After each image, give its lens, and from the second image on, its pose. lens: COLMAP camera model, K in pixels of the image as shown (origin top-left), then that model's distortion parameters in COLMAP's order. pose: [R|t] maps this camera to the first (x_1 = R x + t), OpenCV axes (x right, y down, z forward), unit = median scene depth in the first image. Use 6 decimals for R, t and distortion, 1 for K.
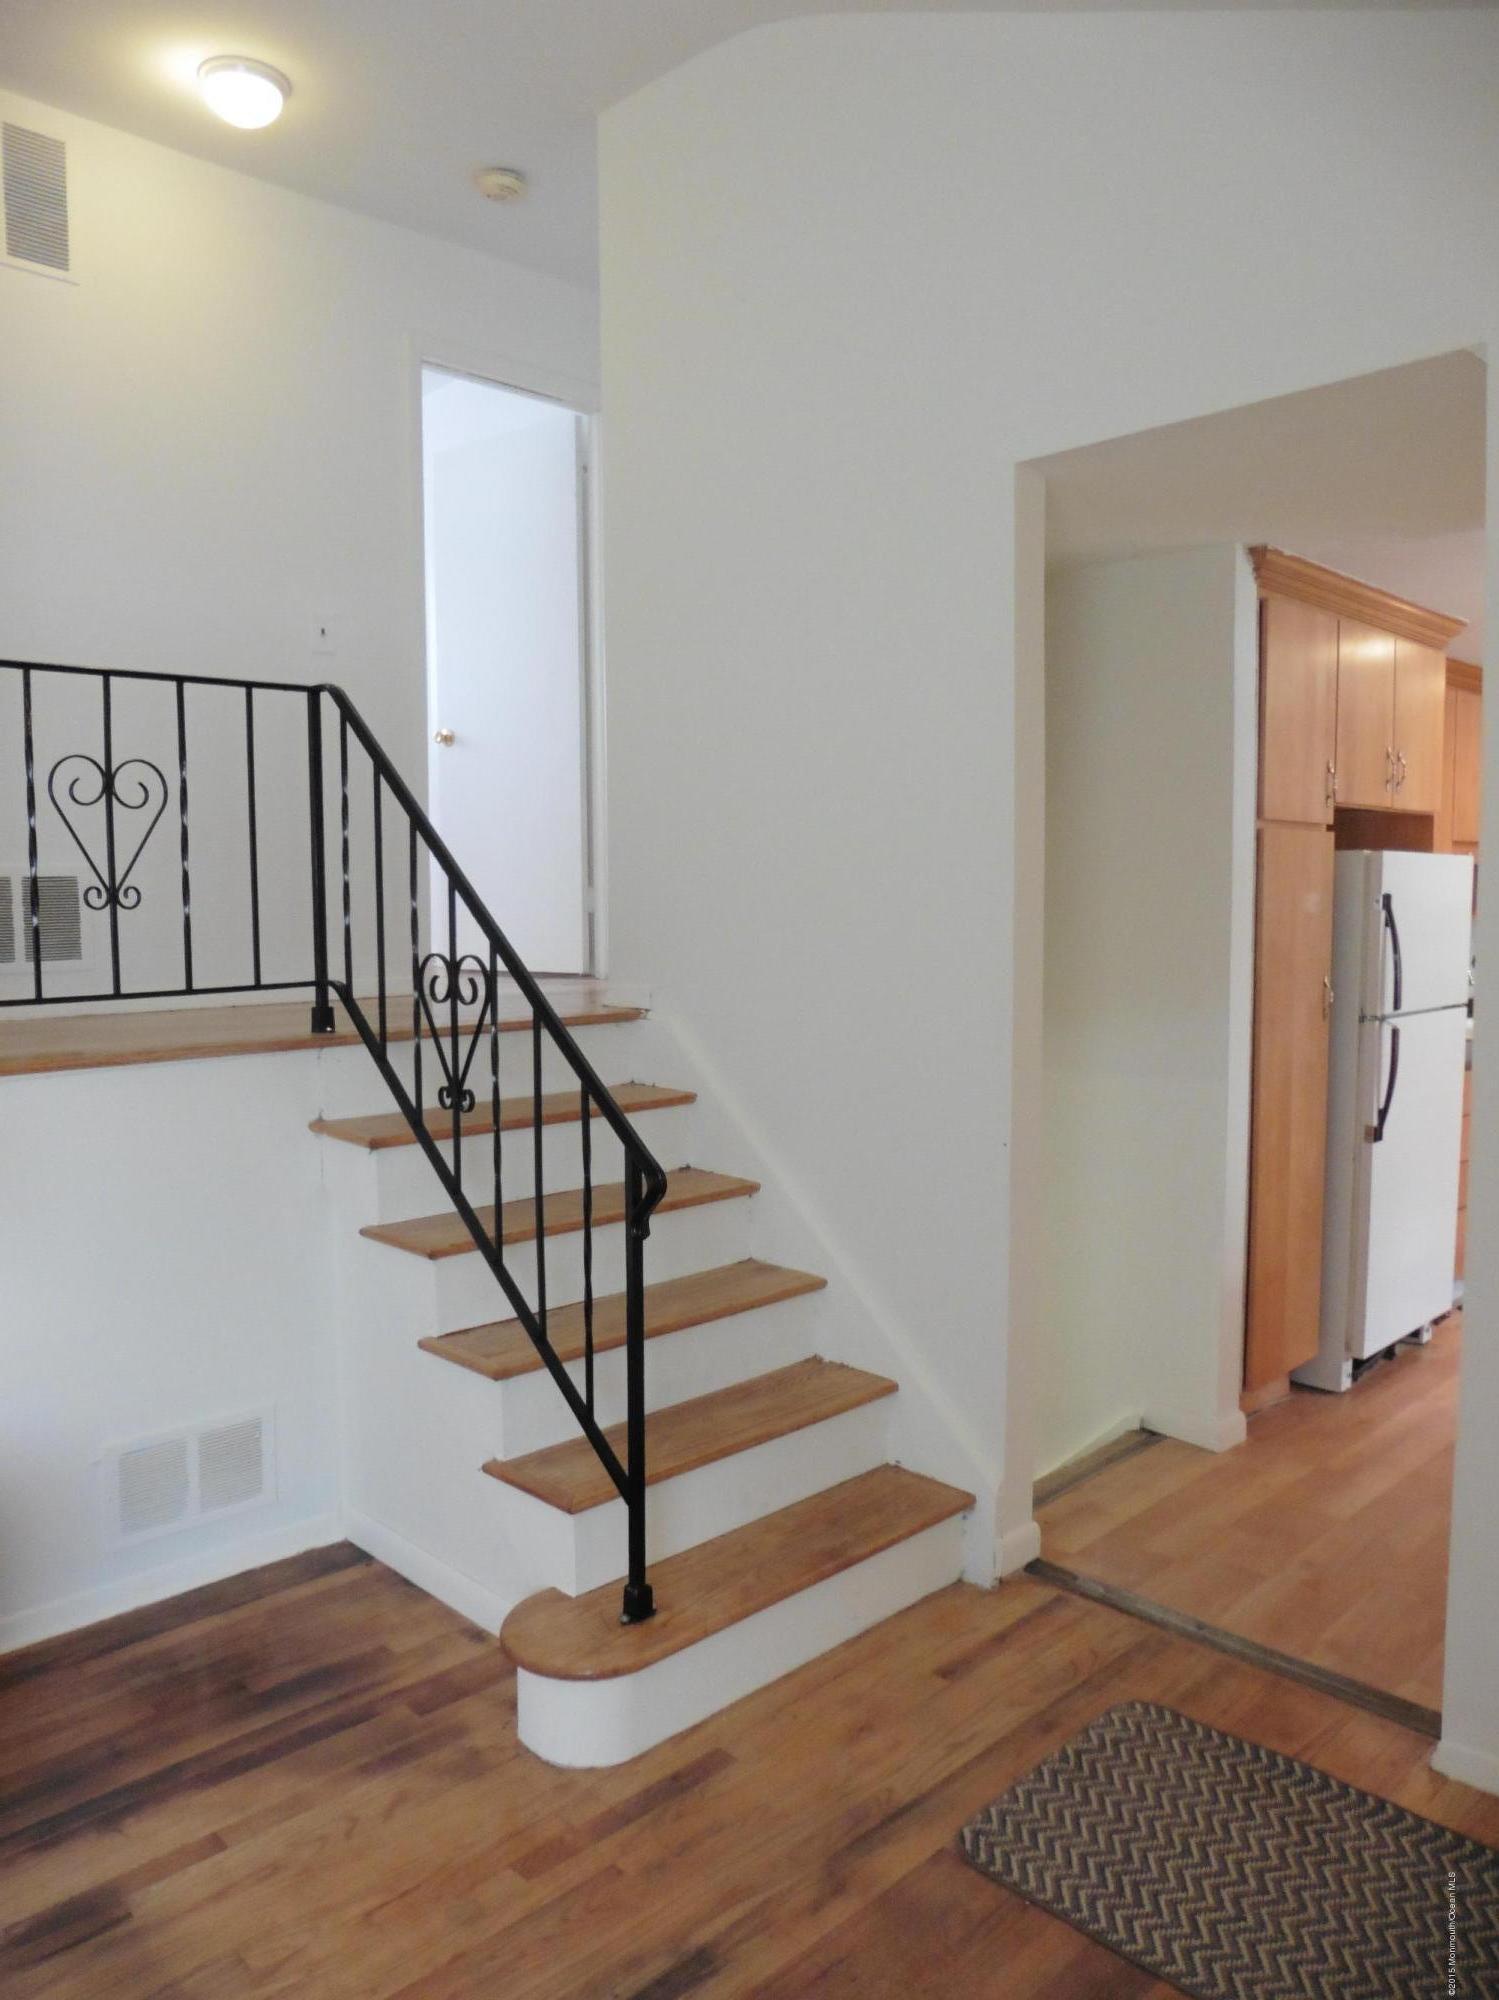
lens RADIAL K [[1450.2, 0, 752.0], [0, 1450.2, 986.6], [0, 0, 1]] dist [-0.071785, 0.057144]
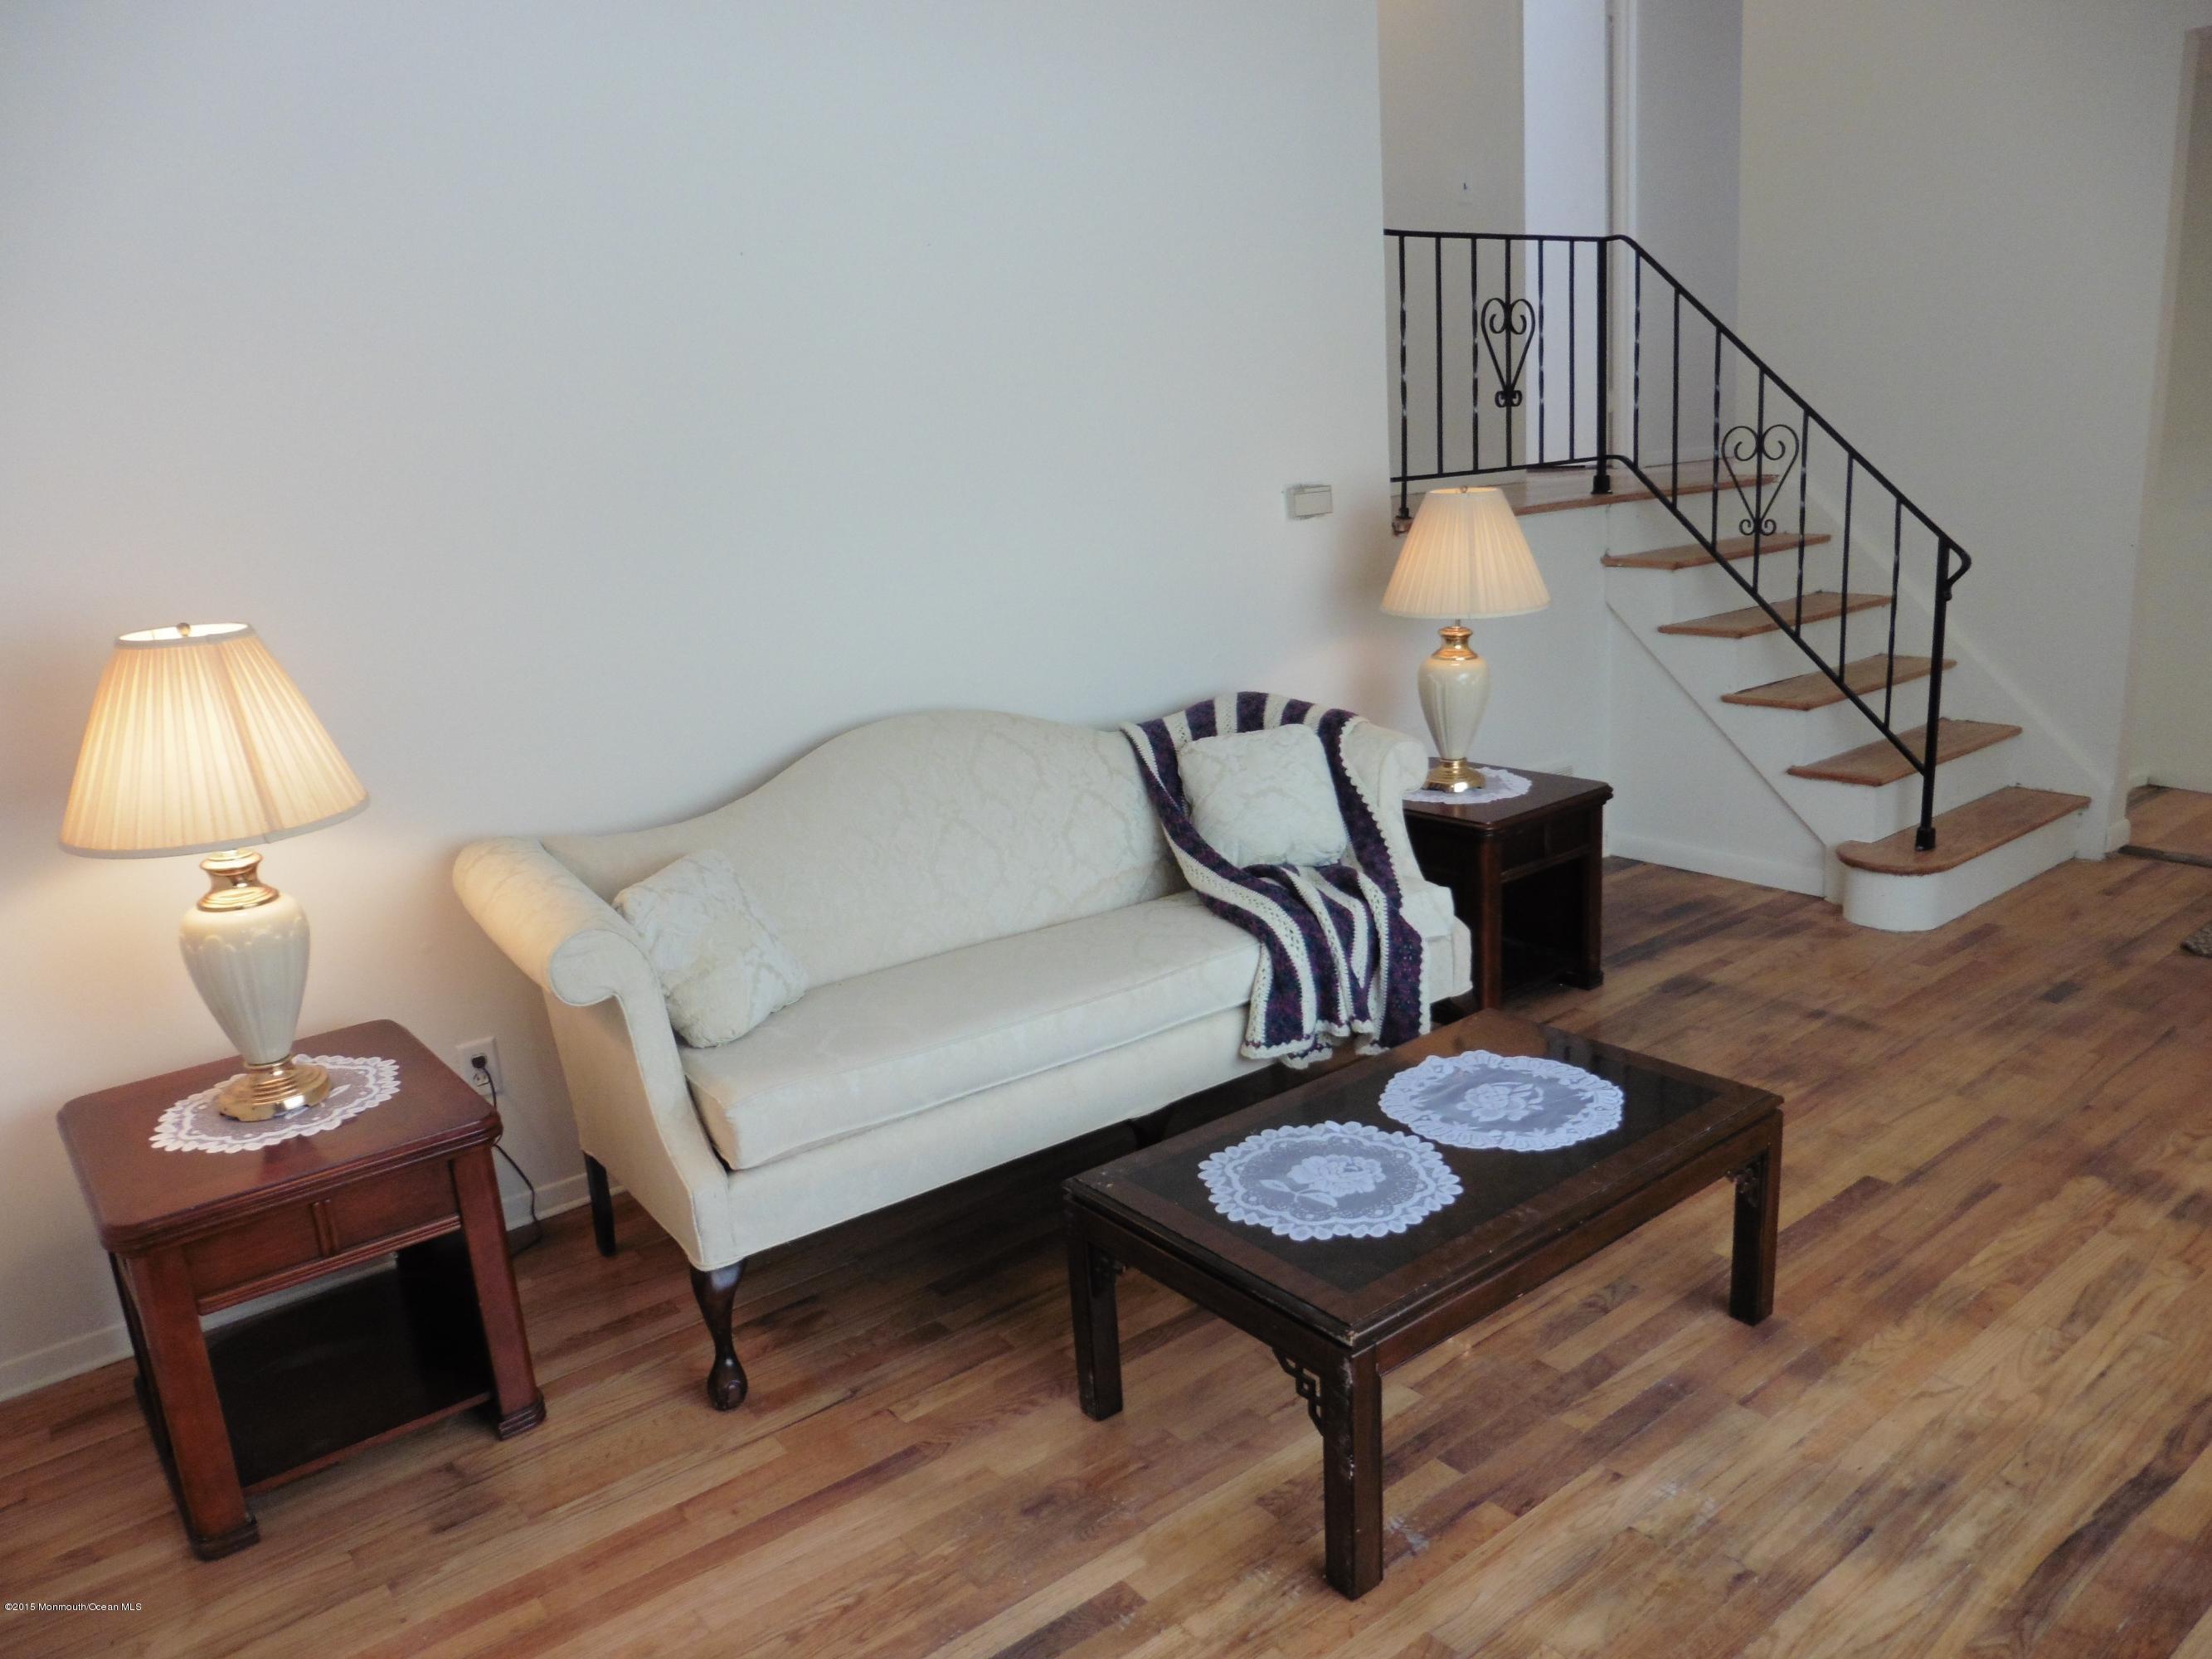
lens RADIAL K [[1604.1, 0, 1101.0], [0, 1604.1, 832.9], [0, 0, 1]] dist [-0.071785, 0.057144]
pose [[0.992242, -0.029963, -0.120657, -0.701957], [0.051775, 0.981947, 0.181933, 0.056474], [0.113027, -0.186768, 0.975880, -0.719016]]
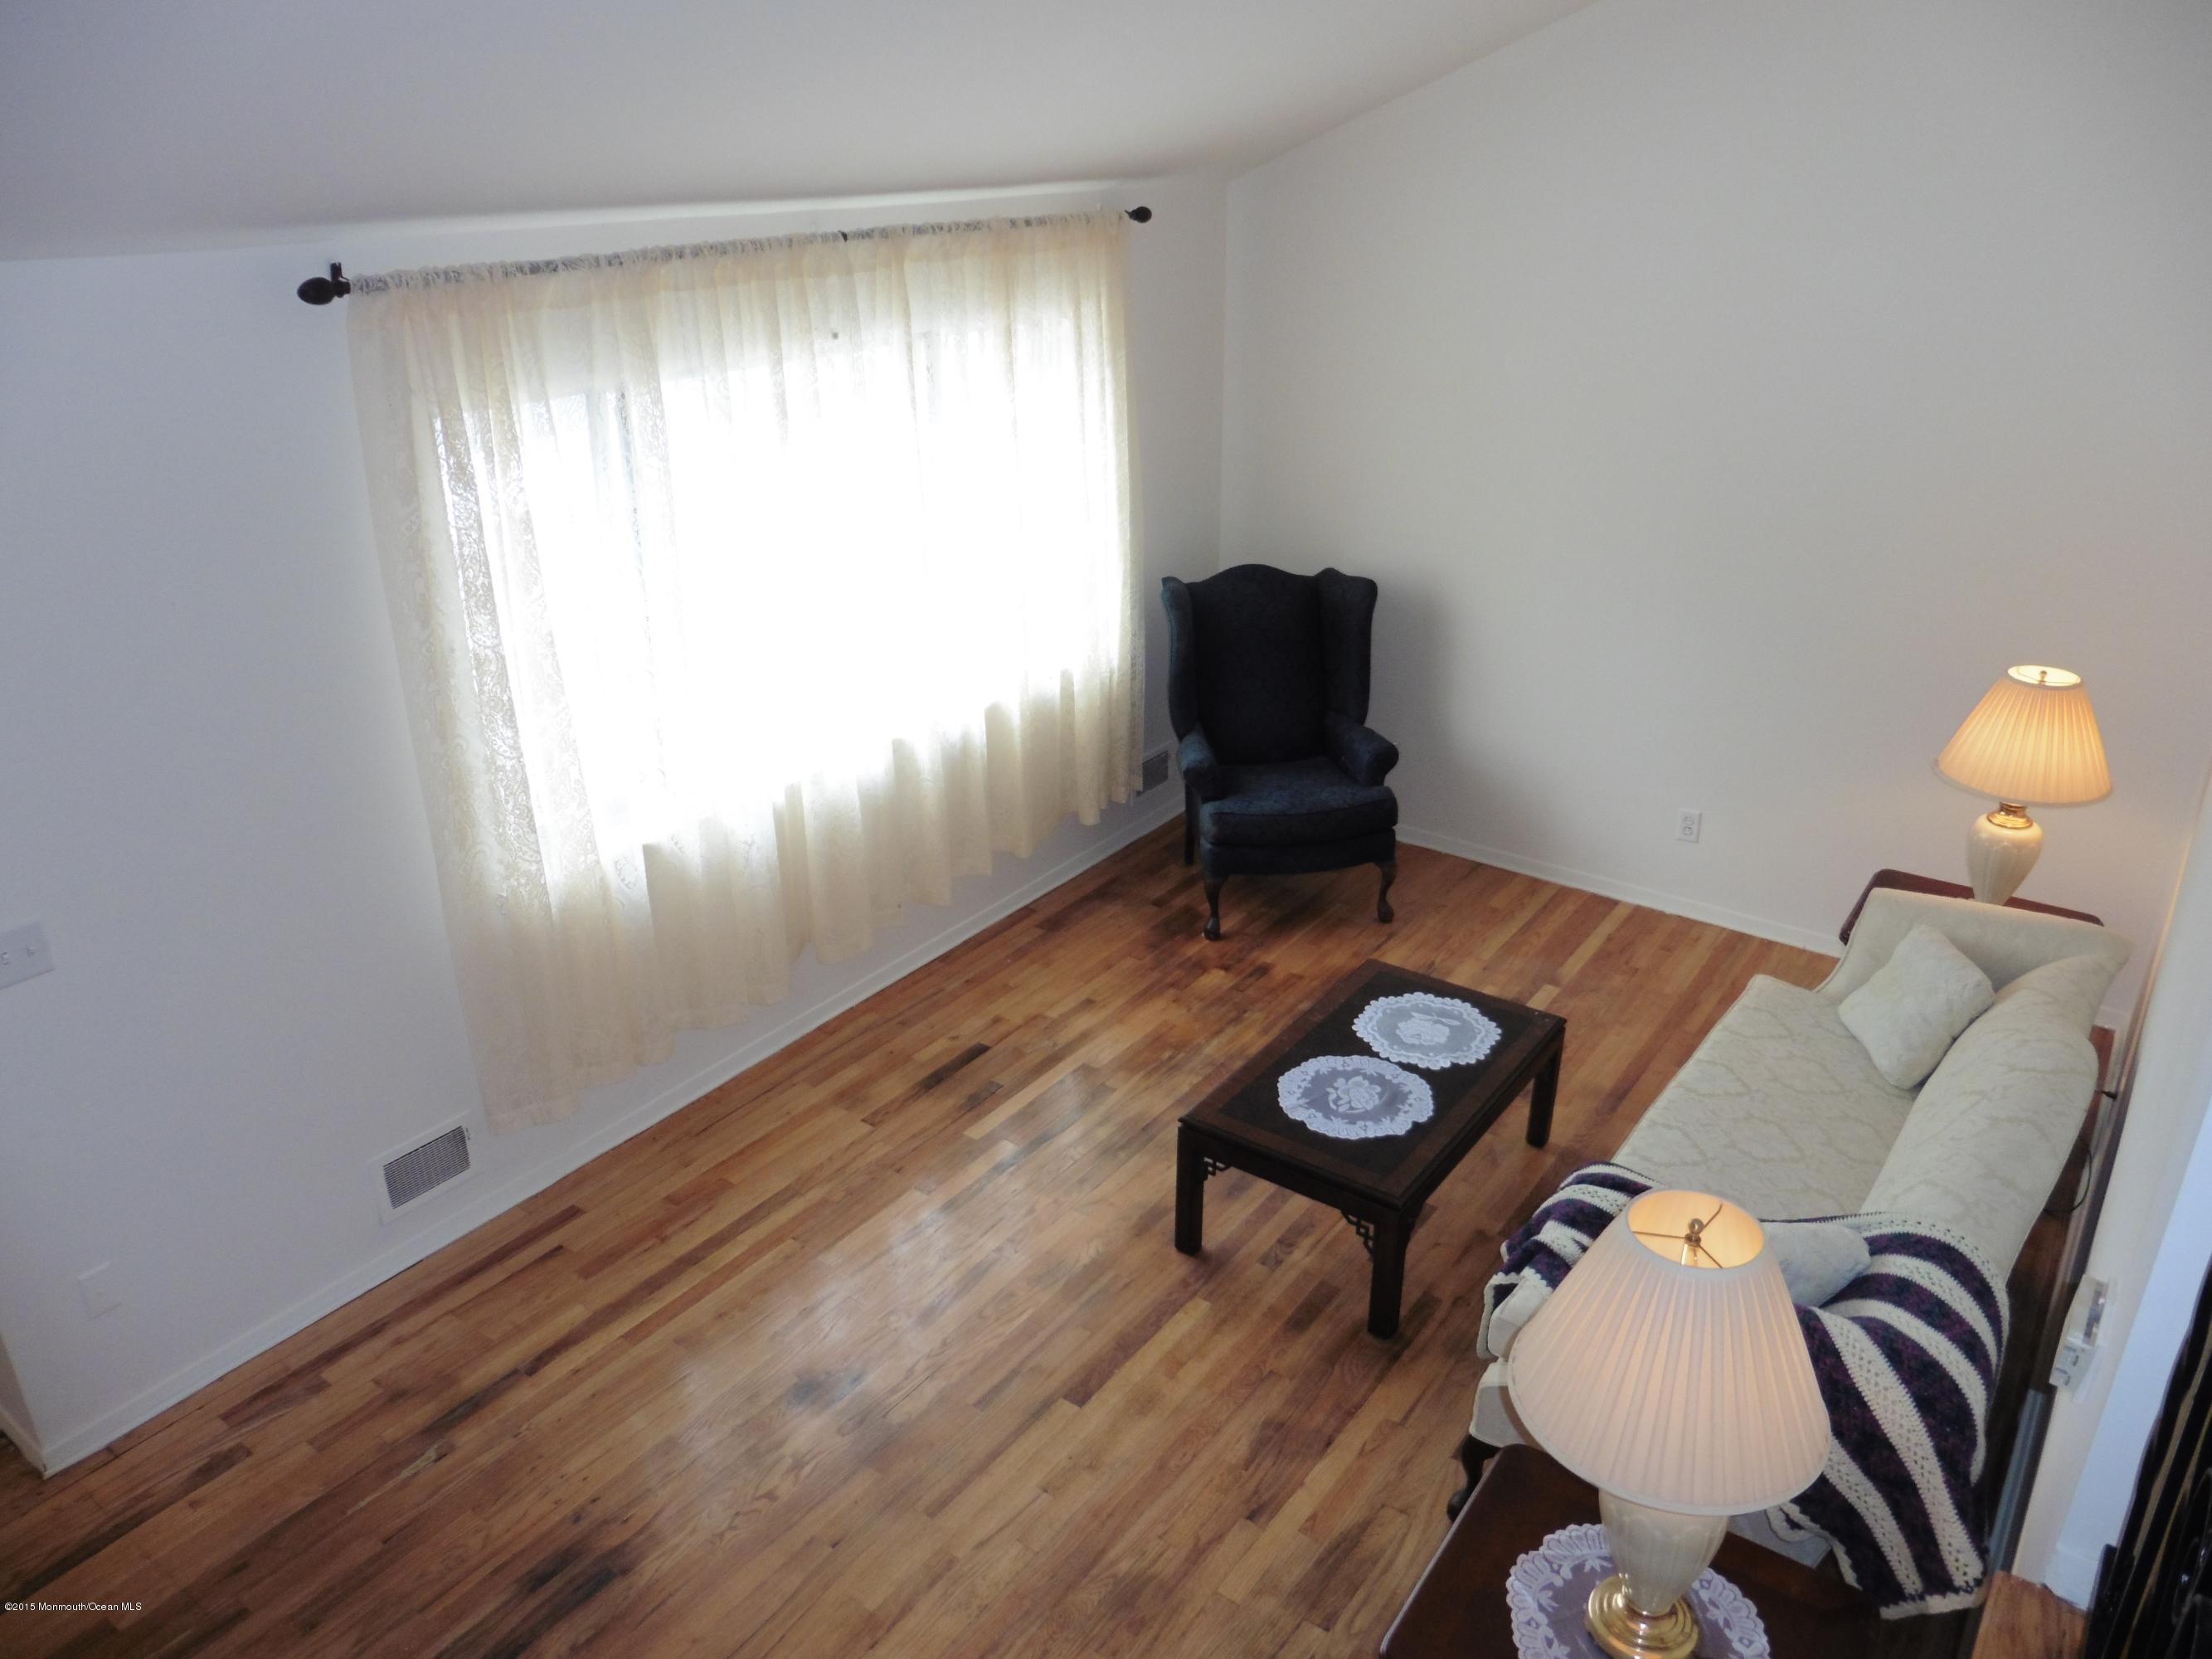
lens RADIAL K [[1604.1, 0, 1097.4], [0, 1604.1, 821.6], [0, 0, 1]] dist [-0.071785, 0.057144]
pose [[-0.986780, 0.068150, -0.147038, -0.179873], [-0.006770, 0.889159, 0.457548, -0.468144], [0.161922, 0.452495, -0.876943, 1.239299]]
